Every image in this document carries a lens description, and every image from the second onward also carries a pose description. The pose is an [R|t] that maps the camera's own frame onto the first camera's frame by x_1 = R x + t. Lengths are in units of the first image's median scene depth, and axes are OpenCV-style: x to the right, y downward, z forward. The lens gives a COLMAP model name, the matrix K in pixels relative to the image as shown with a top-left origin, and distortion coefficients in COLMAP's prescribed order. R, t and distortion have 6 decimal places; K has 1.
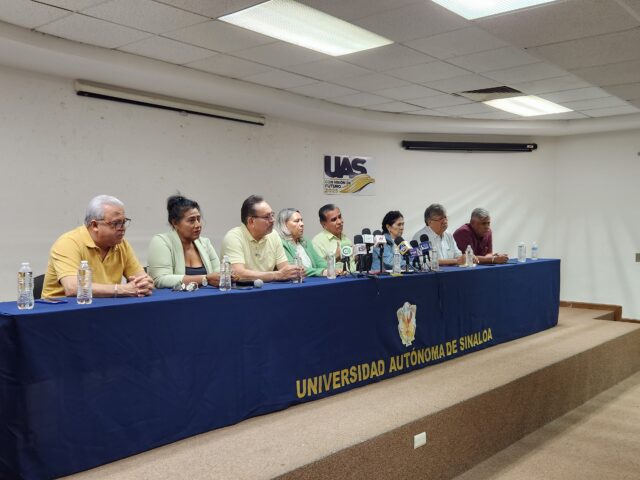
lens RADIAL K [[624.2, 0, 320.0], [0, 624.2, 240.0], [0, 0, 1]] dist [0.009940, -0.001284]
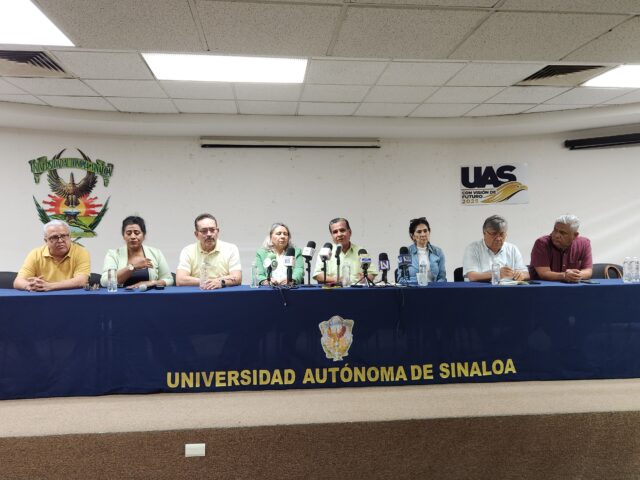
lens RADIAL K [[496.5, 0, 320.0], [0, 496.5, 240.0], [0, 0, 1]] dist [0.064702, -0.139155]
pose [[0.727188, -0.005040, -0.686420, 0.644093], [-0.002666, 0.999945, -0.010165, -0.011931], [0.686433, 0.009222, 0.727135, 0.399404]]
